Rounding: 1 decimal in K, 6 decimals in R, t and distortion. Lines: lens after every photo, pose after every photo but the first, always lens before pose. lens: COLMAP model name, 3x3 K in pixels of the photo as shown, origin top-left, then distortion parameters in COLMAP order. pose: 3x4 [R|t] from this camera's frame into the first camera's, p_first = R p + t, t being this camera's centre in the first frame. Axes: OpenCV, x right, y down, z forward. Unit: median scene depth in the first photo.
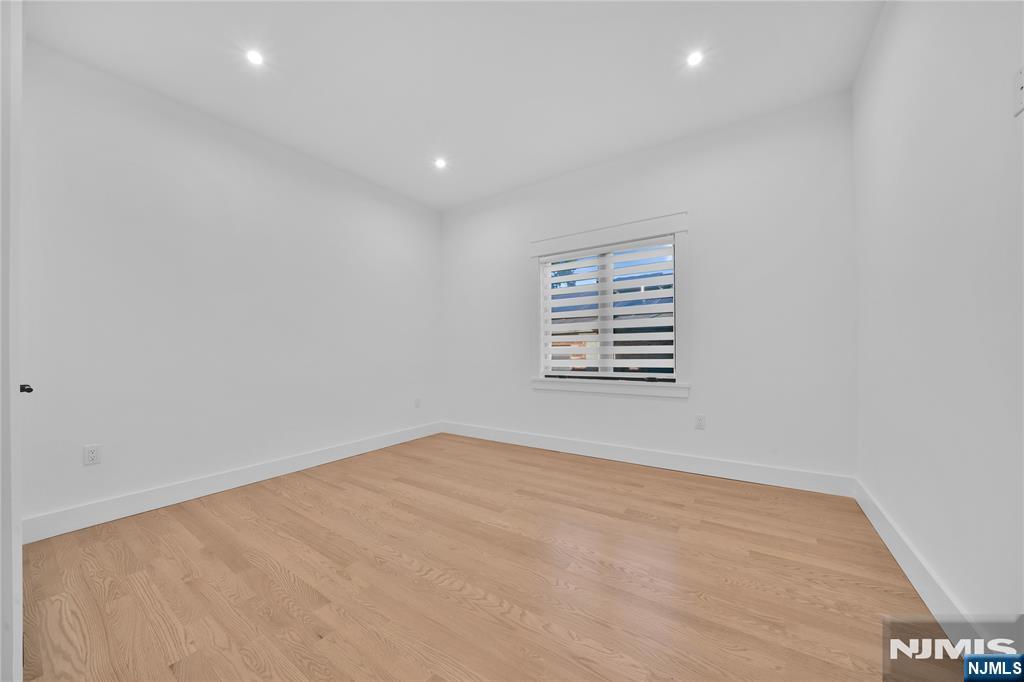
lens RADIAL K [[363.4, 0, 505.9], [0, 363.4, 345.4], [0, 0, 1]] dist [-0.002705, -0.000102]
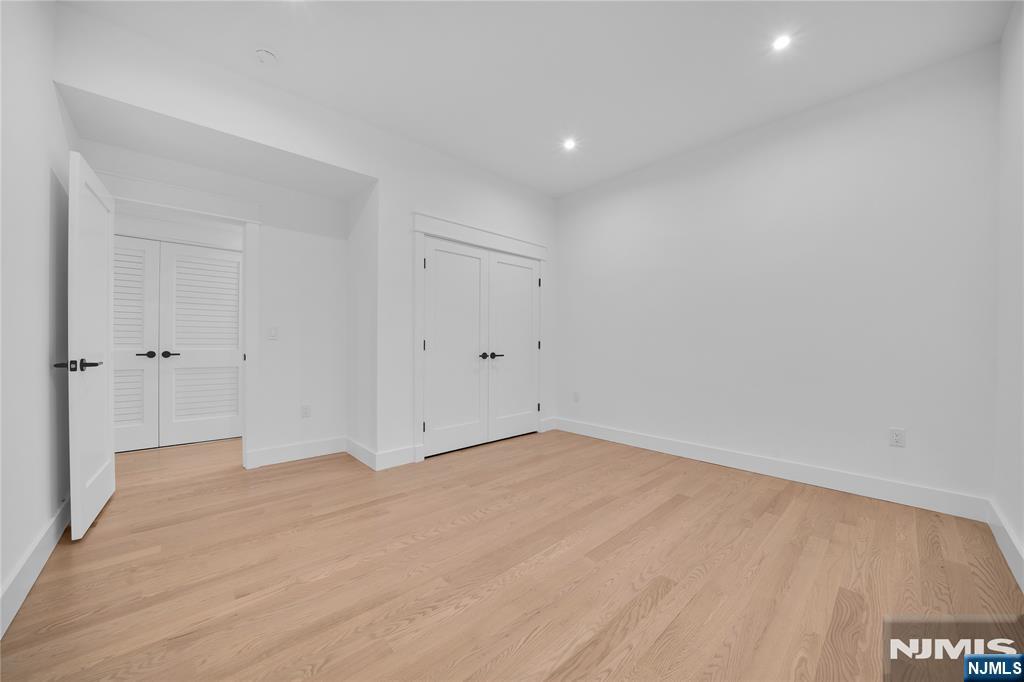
lens RADIAL K [[363.4, 0, 506.3], [0, 363.4, 344.7], [0, 0, 1]] dist [-0.002705, -0.000102]
pose [[-0.225220, 0.010046, -0.974256, 0.802520], [0.019482, 0.999793, 0.005806, 0.011946], [0.974113, -0.017673, -0.225369, 1.077070]]
